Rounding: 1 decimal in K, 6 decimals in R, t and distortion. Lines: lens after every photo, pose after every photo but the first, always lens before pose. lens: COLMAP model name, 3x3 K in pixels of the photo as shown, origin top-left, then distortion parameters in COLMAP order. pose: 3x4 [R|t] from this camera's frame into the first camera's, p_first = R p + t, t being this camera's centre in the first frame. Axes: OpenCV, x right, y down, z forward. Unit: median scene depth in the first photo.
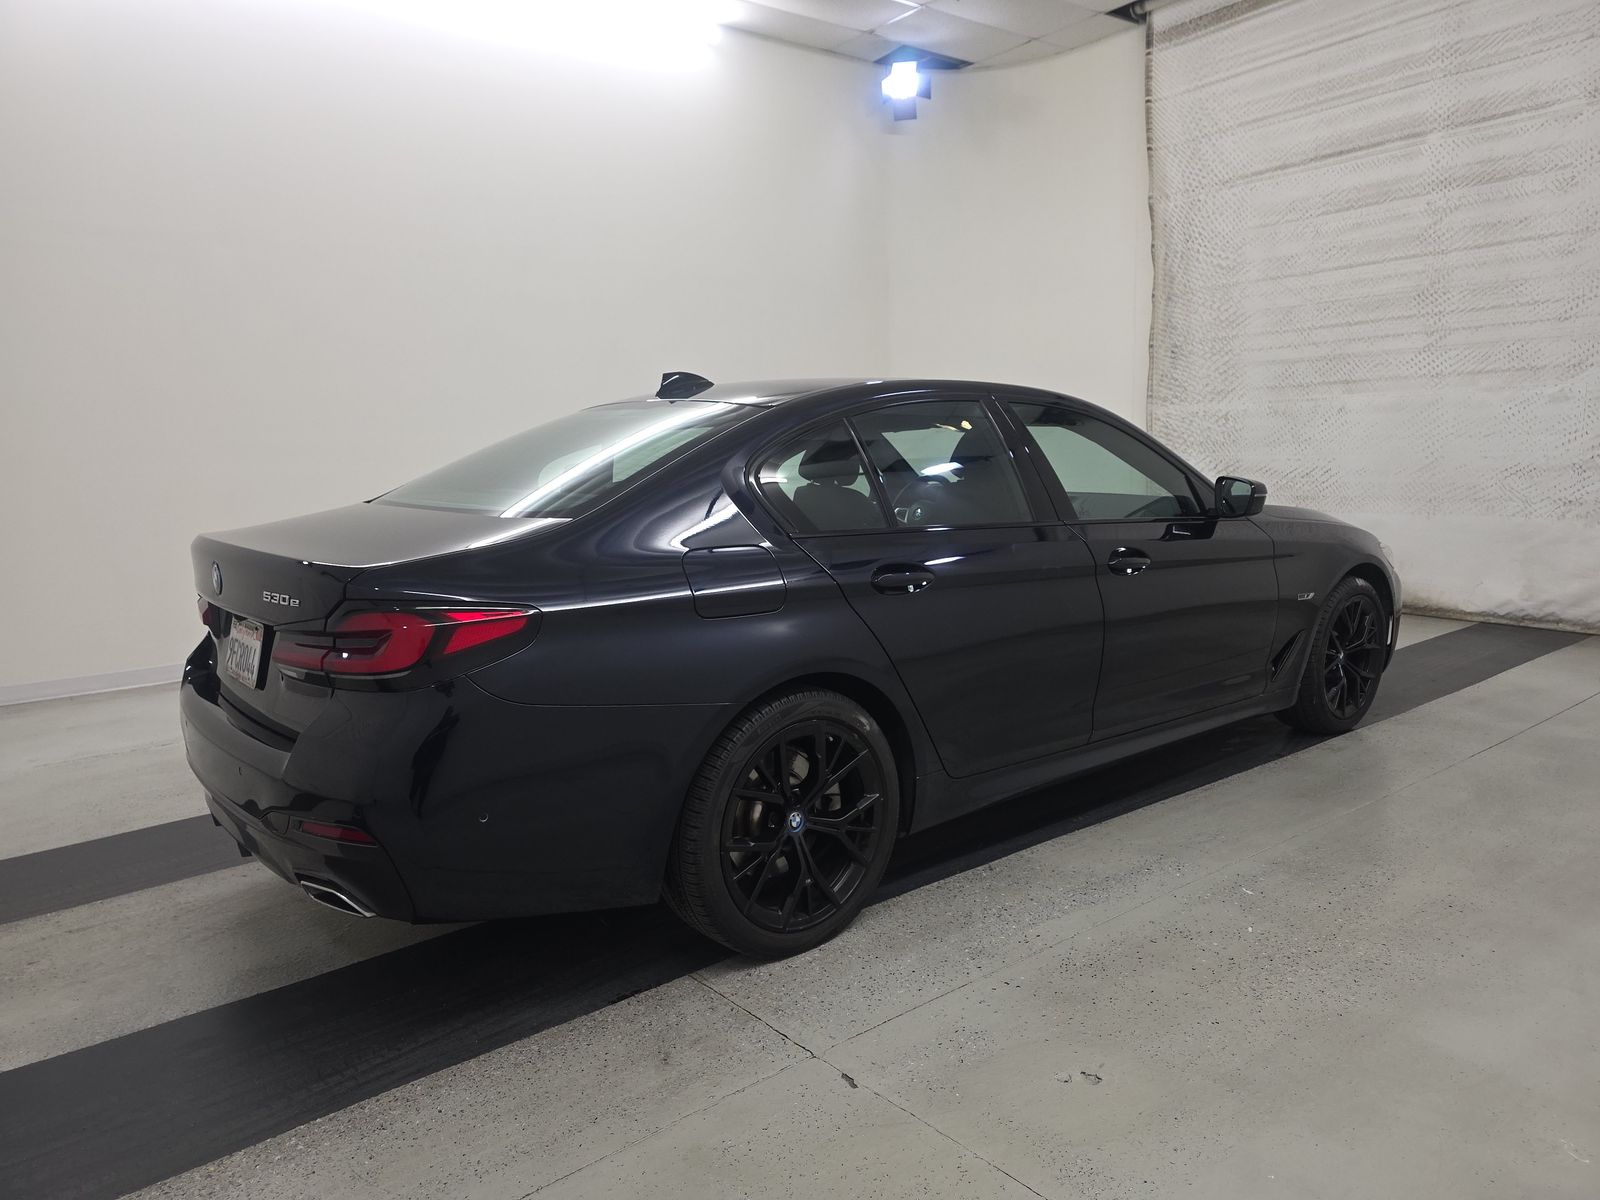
lens RADIAL K [[1060.7, 0, 805.8], [0, 1060.7, 596.3], [0, 0, 1]] dist [0.026591, -0.019879]
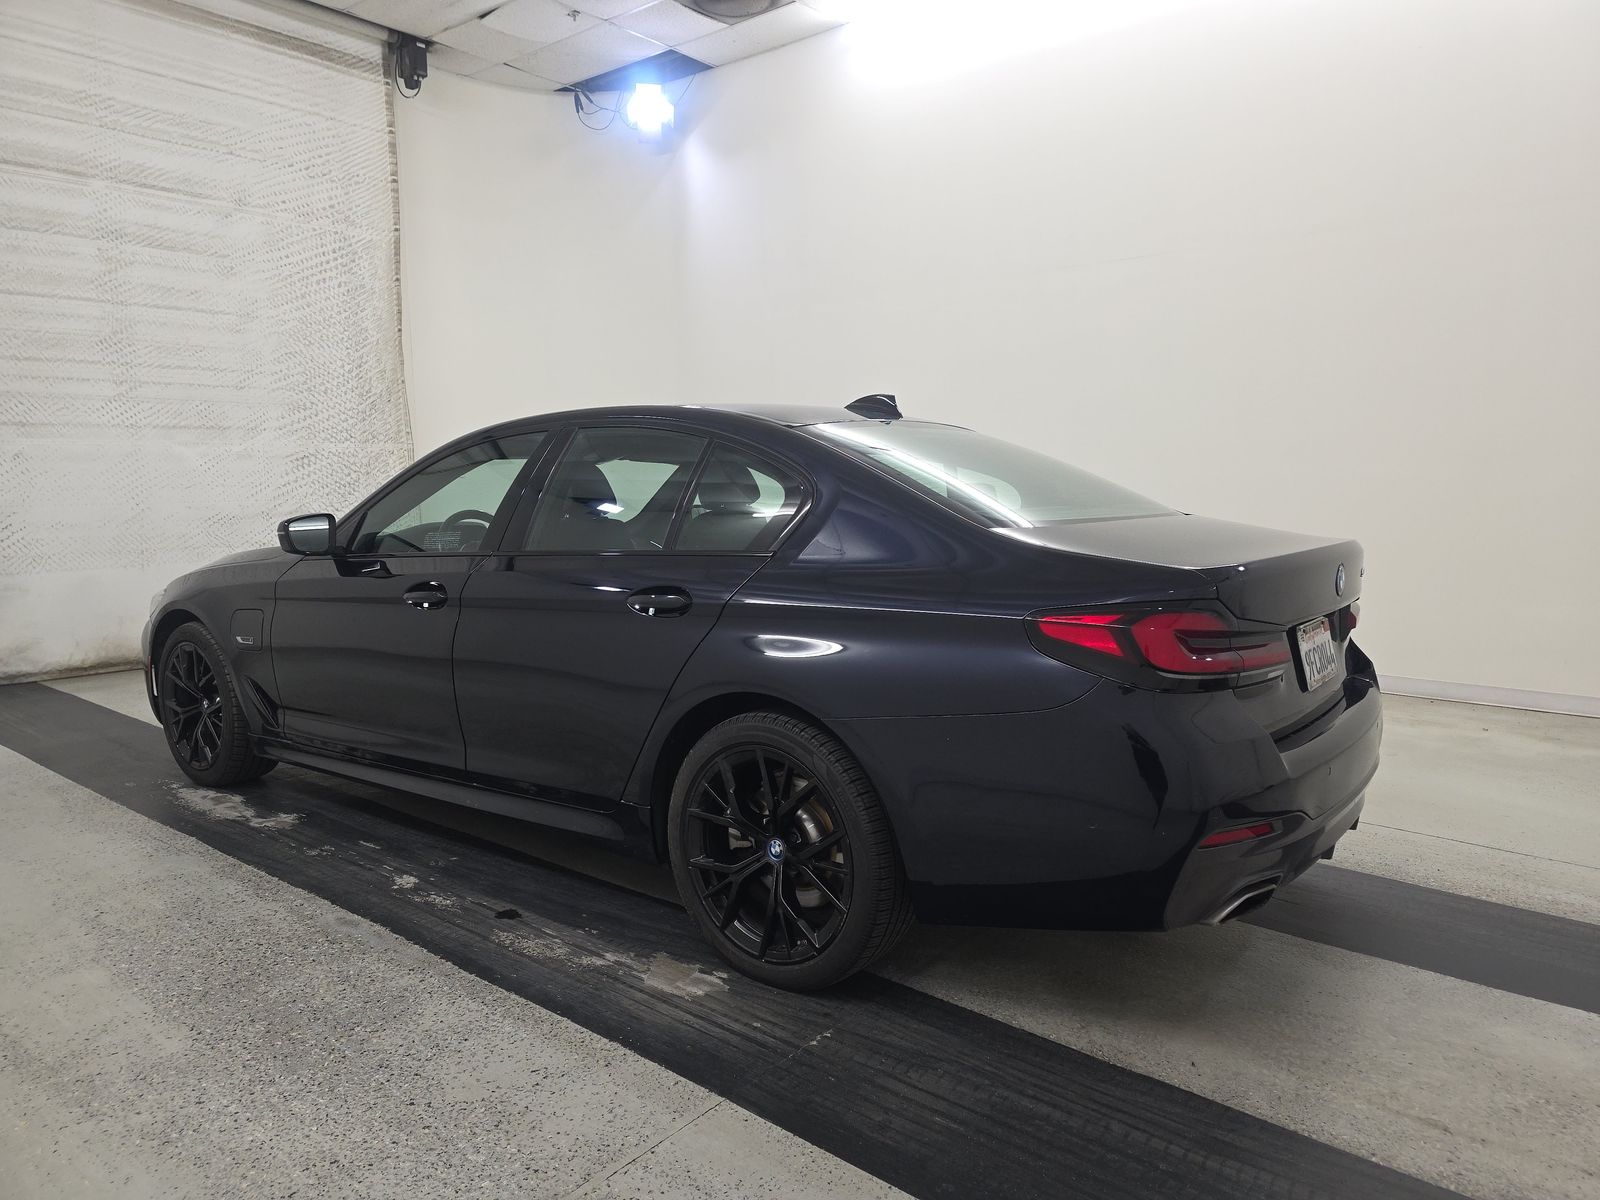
lens RADIAL K [[1060.7, 0, 803.5], [0, 1060.7, 591.9], [0, 0, 1]] dist [0.026591, -0.019879]
pose [[-0.205872, -0.077845, 0.975478, -0.517295], [0.150696, 0.982419, 0.110202, -0.070551], [-0.966906, 0.169688, -0.190521, 0.609655]]
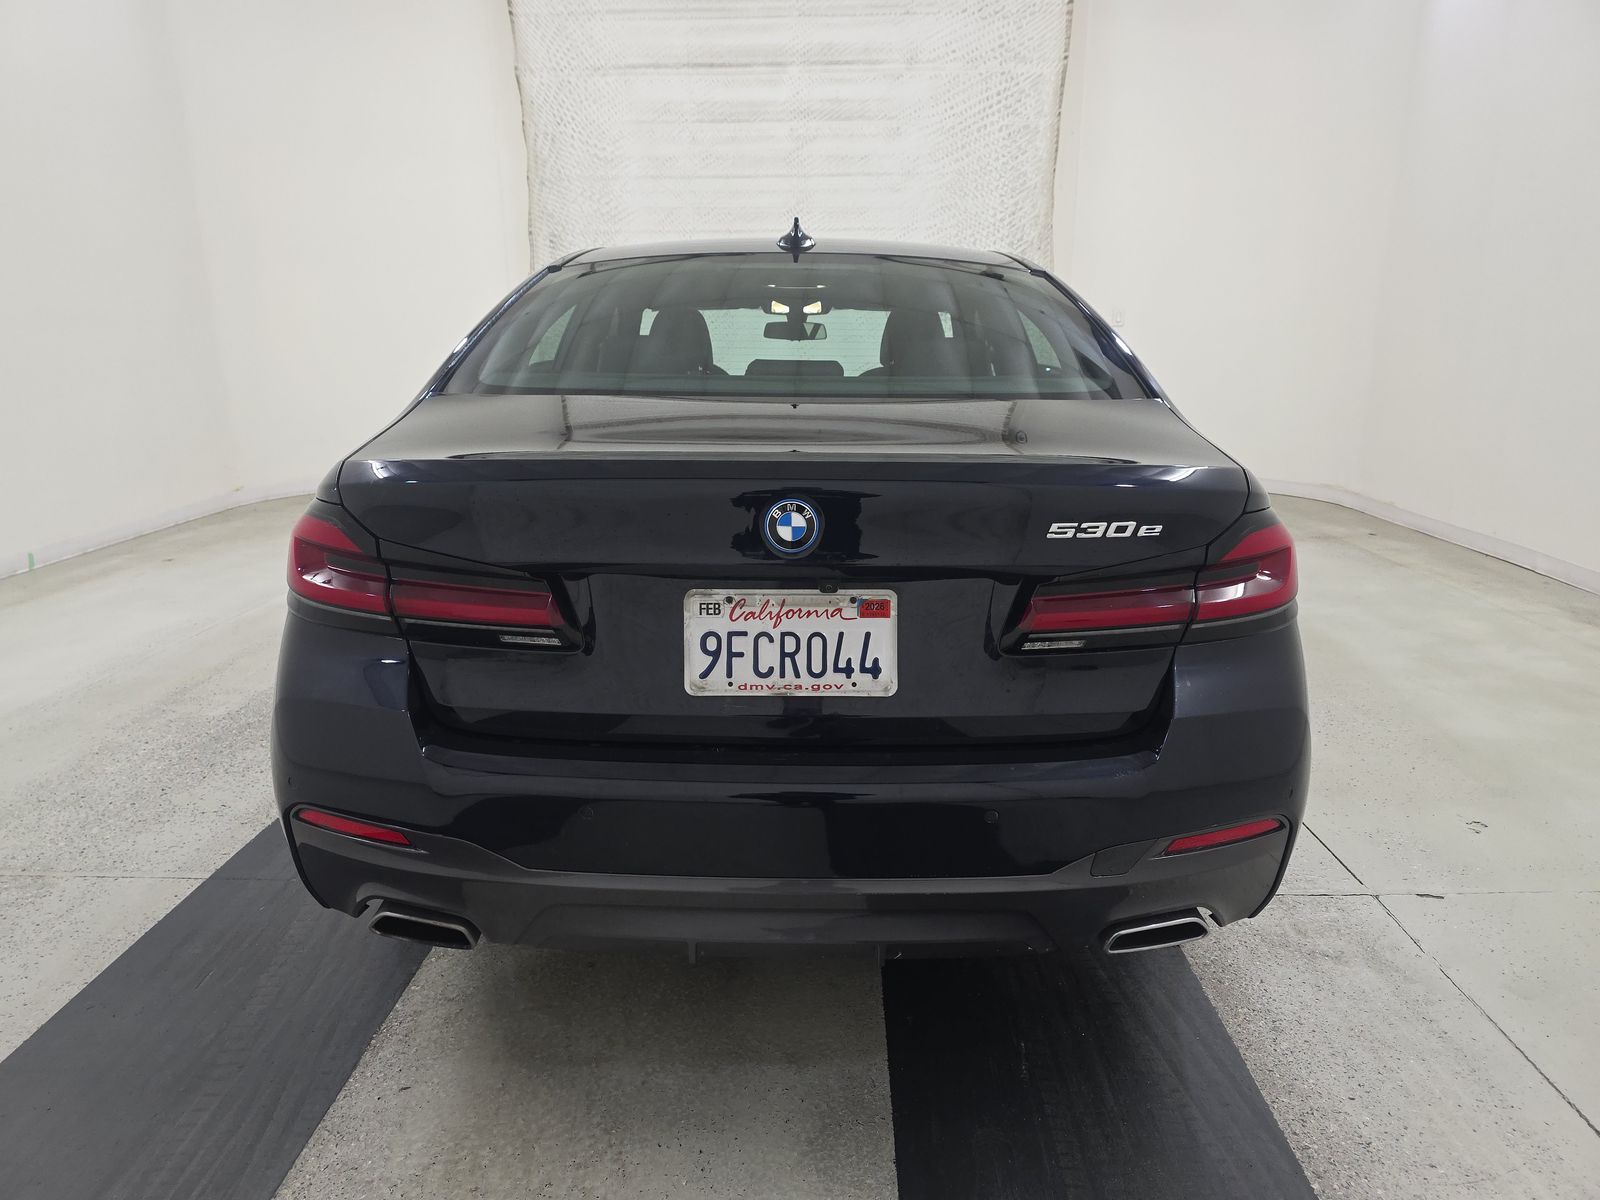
lens RADIAL K [[1060.7, 0, 798.1], [0, 1060.7, 607.7], [0, 0, 1]] dist [0.026591, -0.019879]
pose [[0.656059, -0.162696, 0.736964, -0.337830], [0.089331, 0.986363, 0.138231, -0.017020], [-0.749404, -0.024853, 0.661646, 0.219442]]
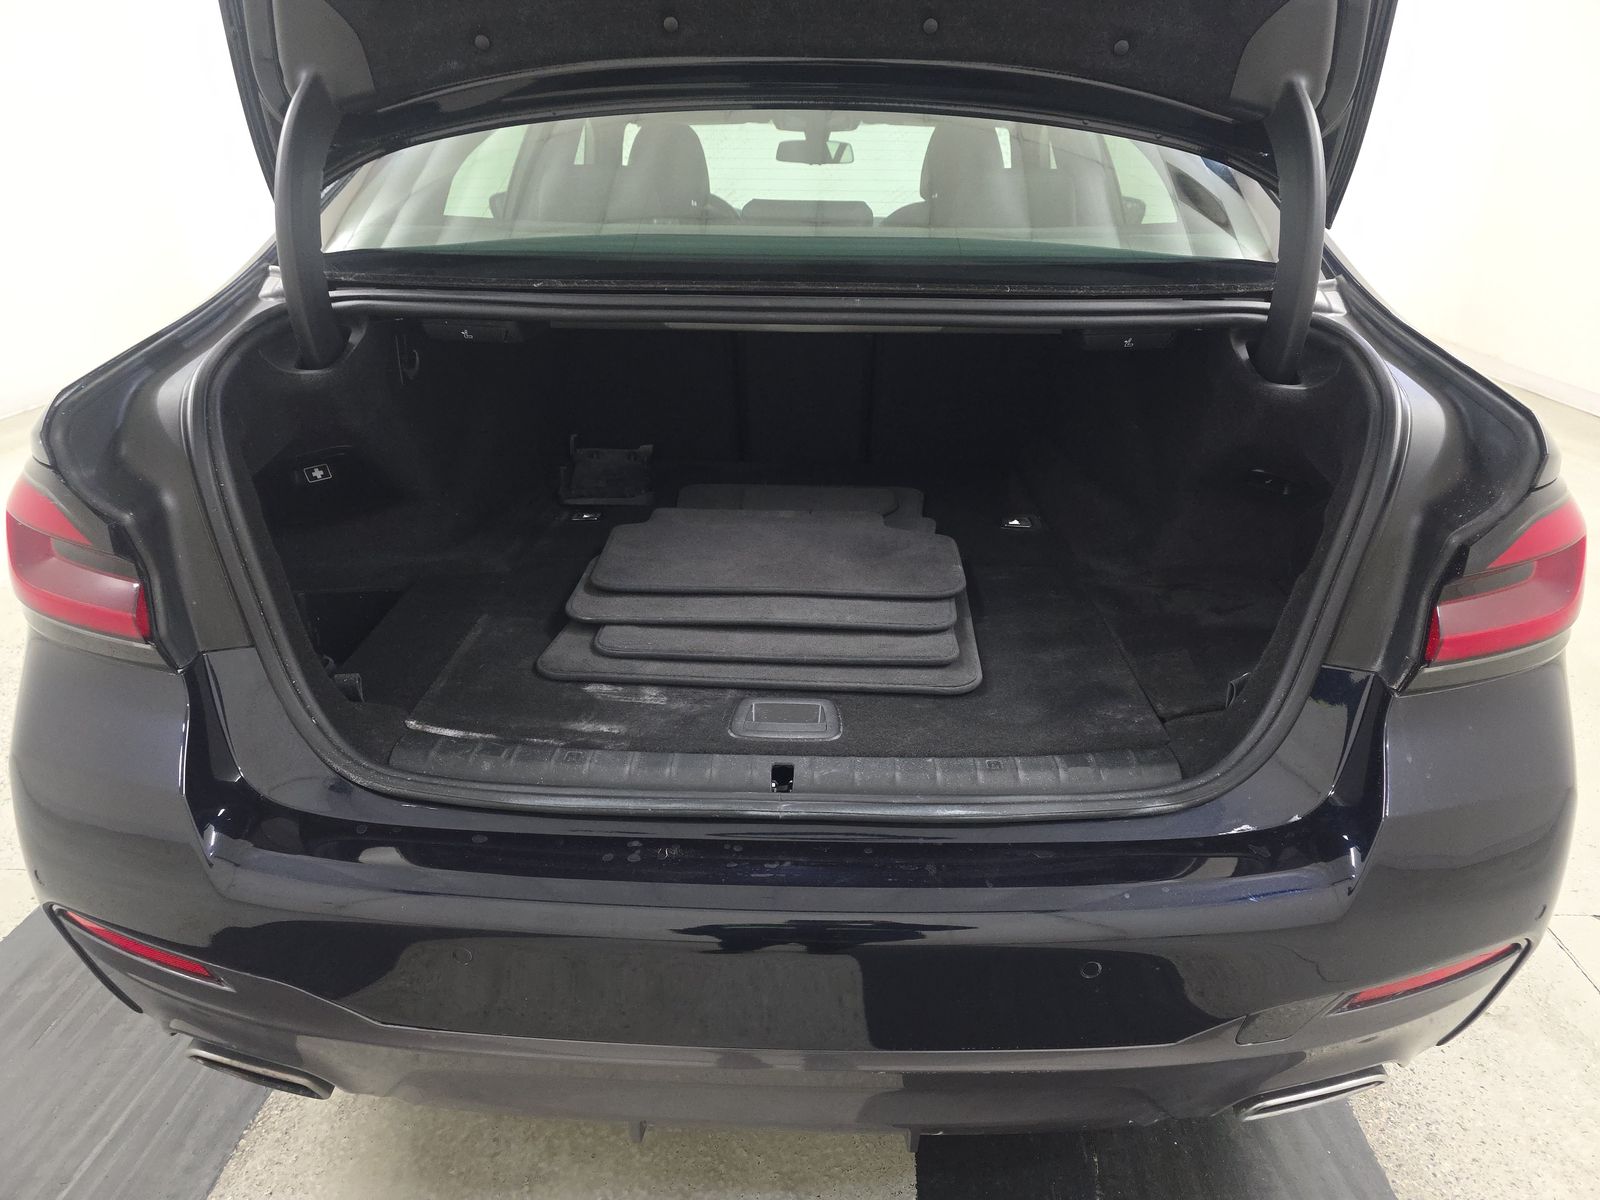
lens RADIAL K [[1060.7, 0, 804.6], [0, 1060.7, 605.5], [0, 0, 1]] dist [0.026591, -0.019879]
pose [[0.670942, -0.267362, 0.691631, -0.272478], [0.086022, 0.954501, 0.285531, -0.029115], [-0.736503, -0.132080, 0.663414, 0.270145]]
